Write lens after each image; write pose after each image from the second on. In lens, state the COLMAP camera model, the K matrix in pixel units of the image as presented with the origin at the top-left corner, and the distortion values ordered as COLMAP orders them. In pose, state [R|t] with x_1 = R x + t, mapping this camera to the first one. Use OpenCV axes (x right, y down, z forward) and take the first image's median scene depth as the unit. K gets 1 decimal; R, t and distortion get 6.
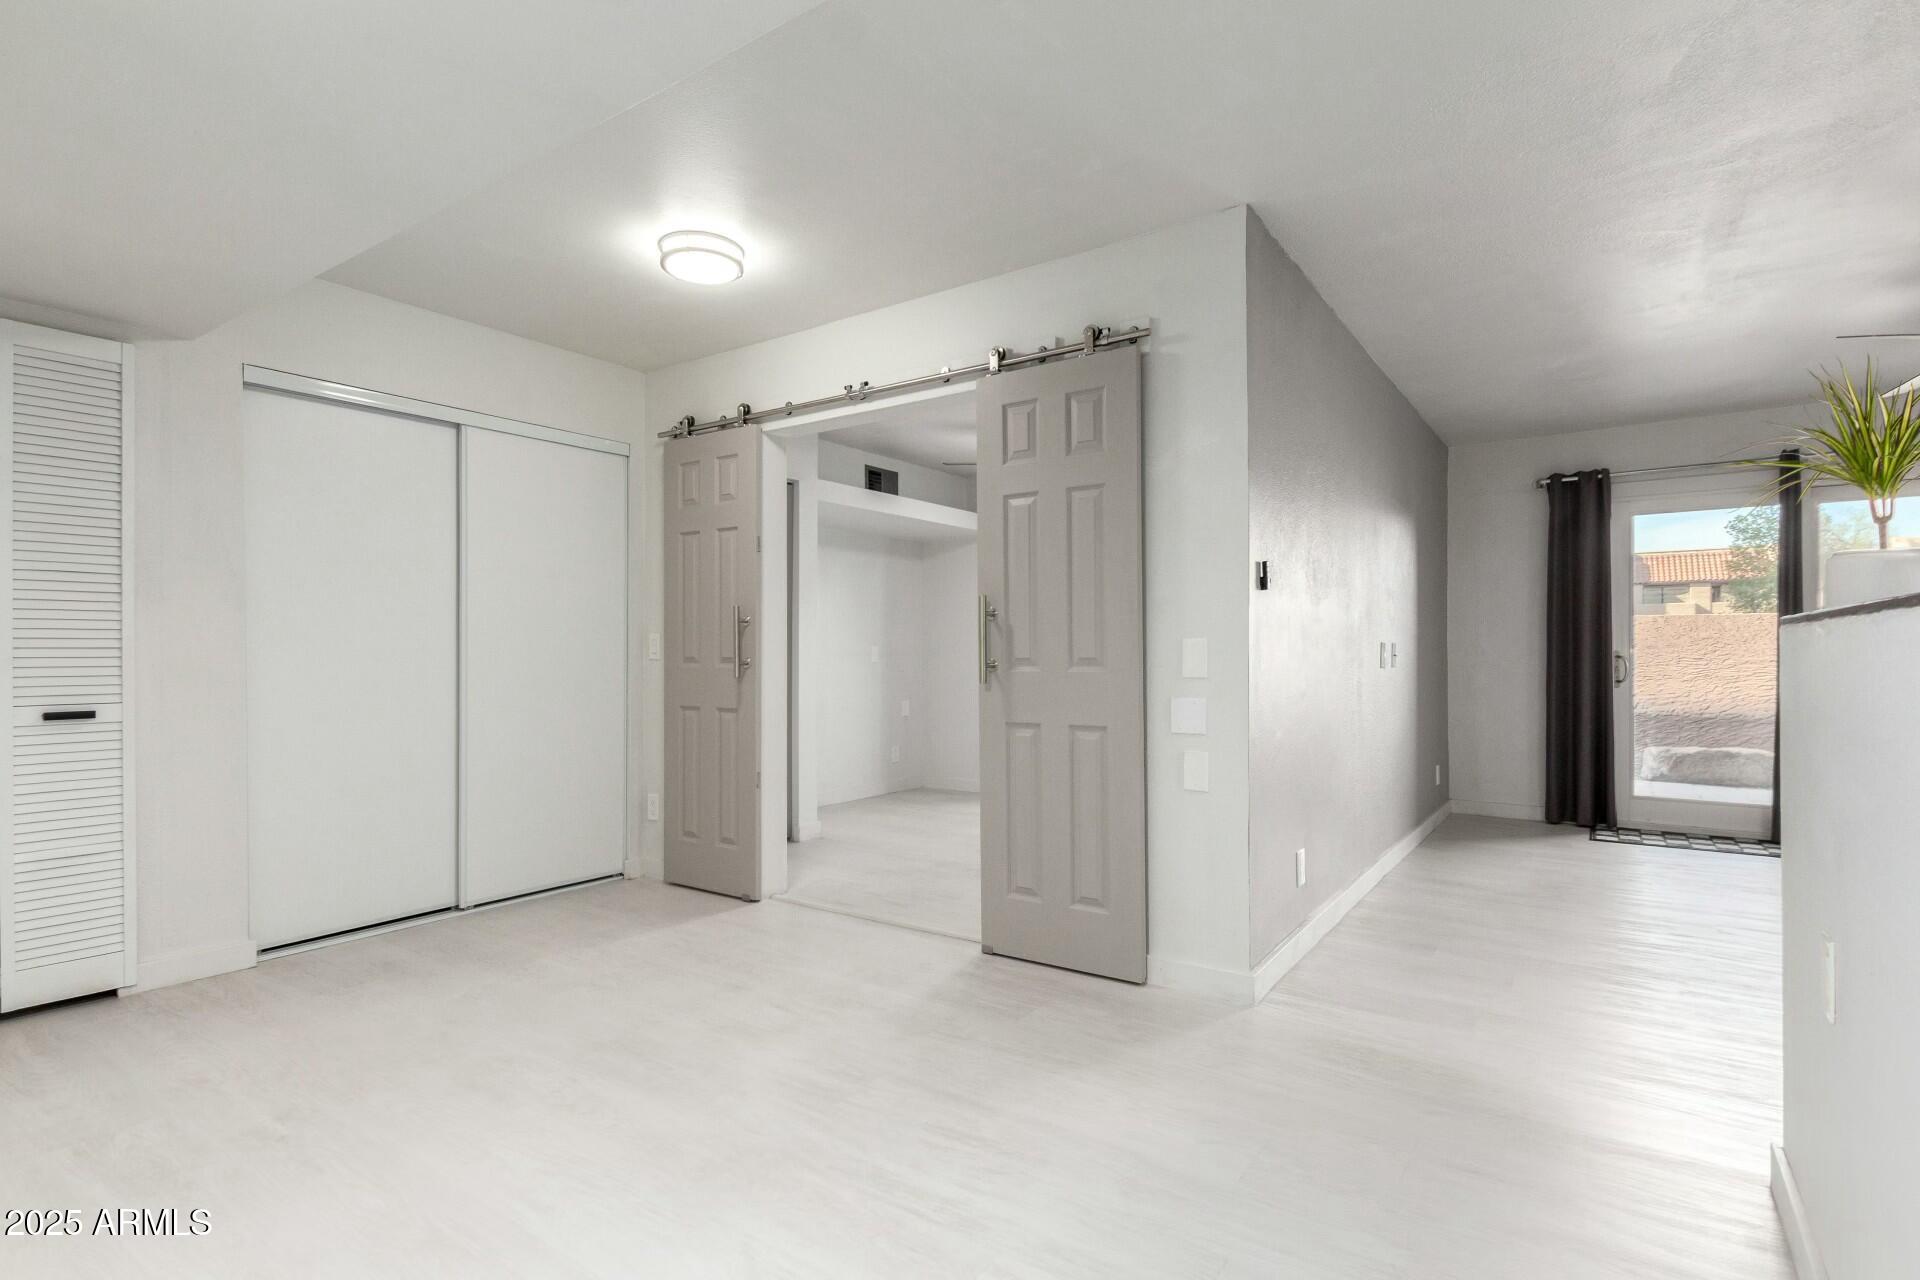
lens RADIAL K [[917.5, 0, 966.6], [0, 917.5, 657.9], [0, 0, 1]] dist [0.004707, -0.000256]
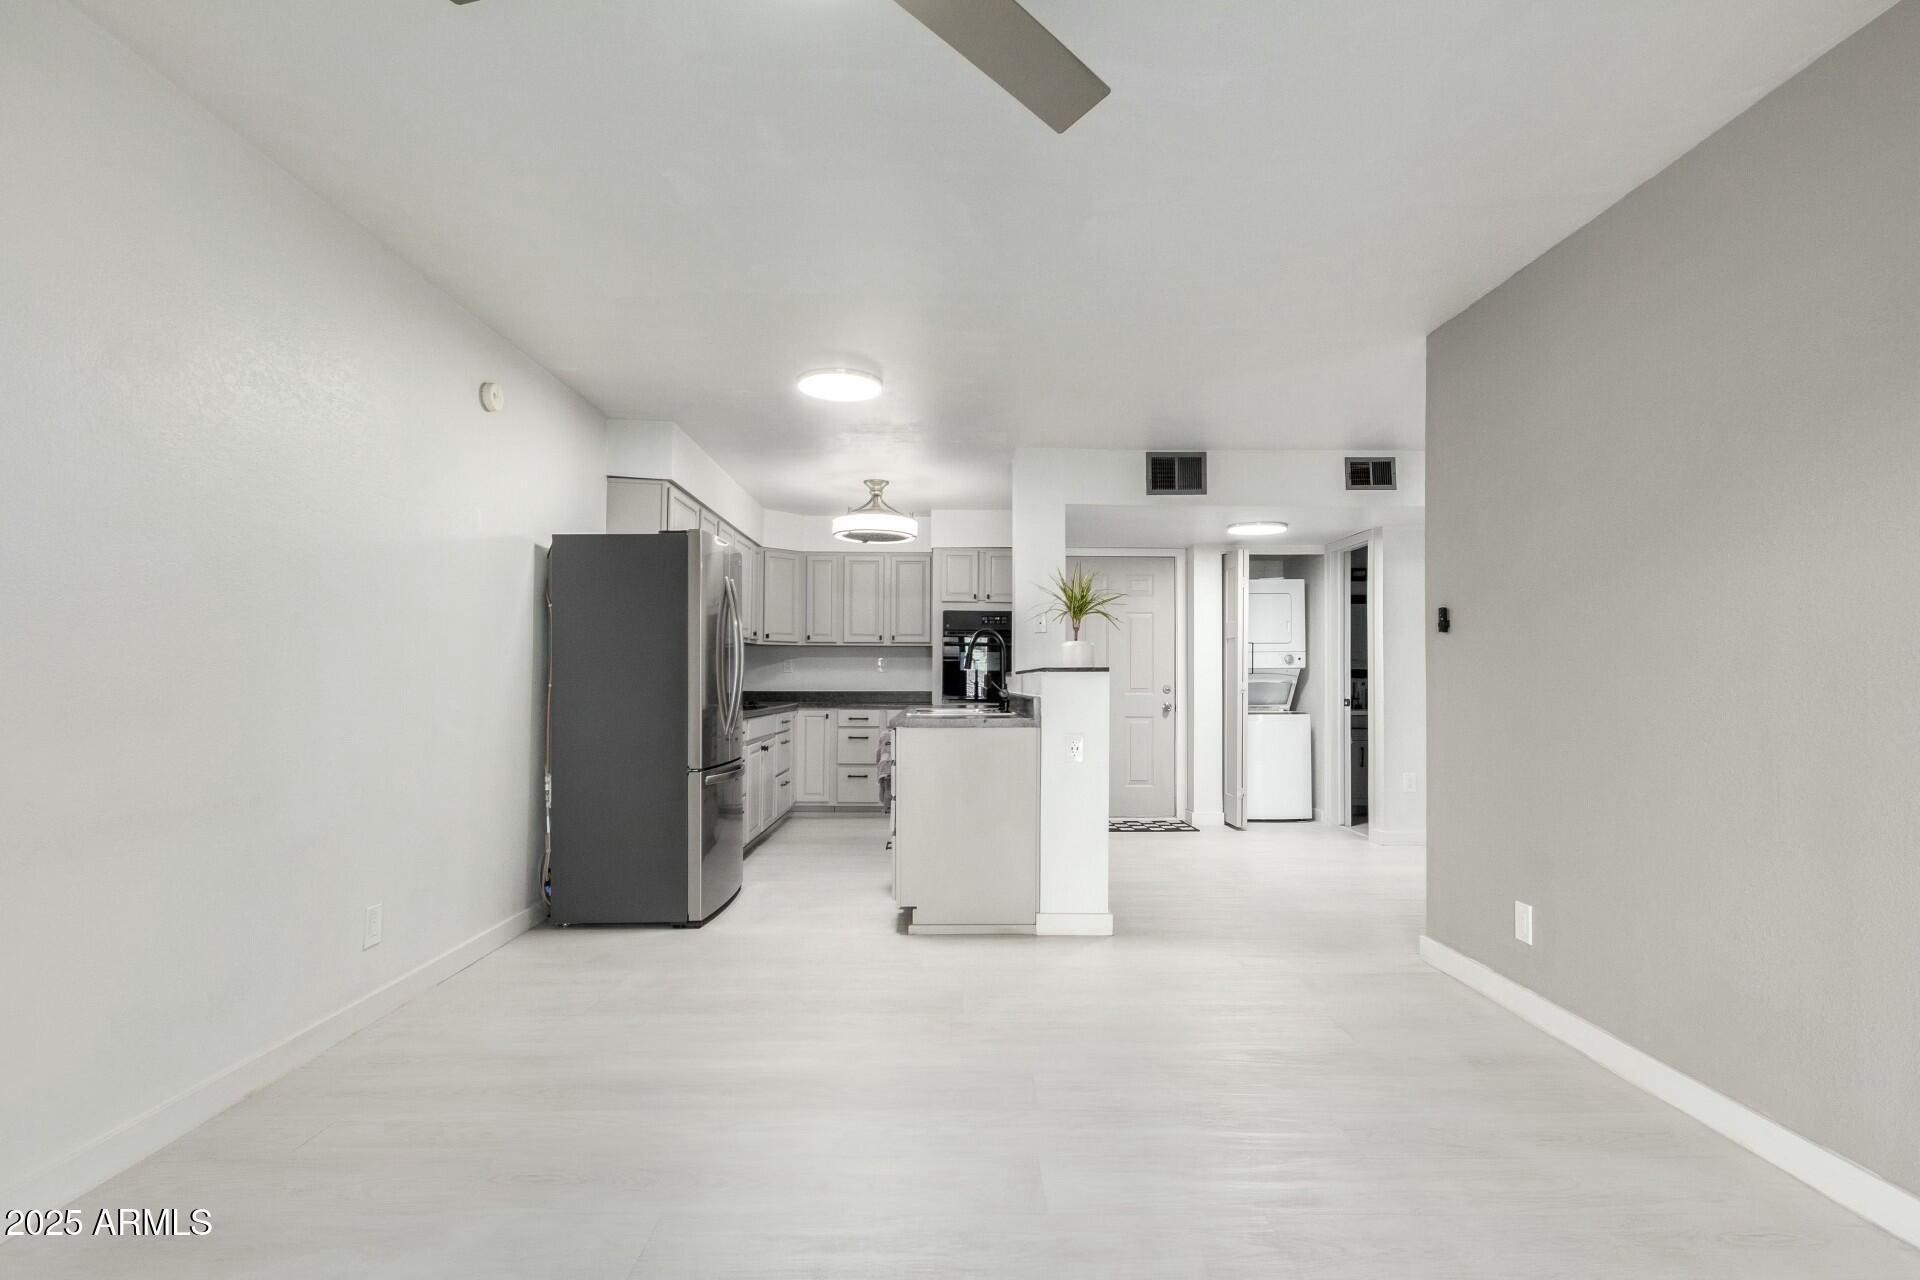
lens RADIAL K [[924.8, 0, 965.2], [0, 924.8, 657.4], [0, 0, 1]] dist [0.010452, 0.000218]
pose [[-0.805690, -0.015586, -0.592133, 1.562238], [-0.006555, 0.999827, -0.017398, -0.017929], [0.592302, -0.010135, -0.805653, 1.631712]]
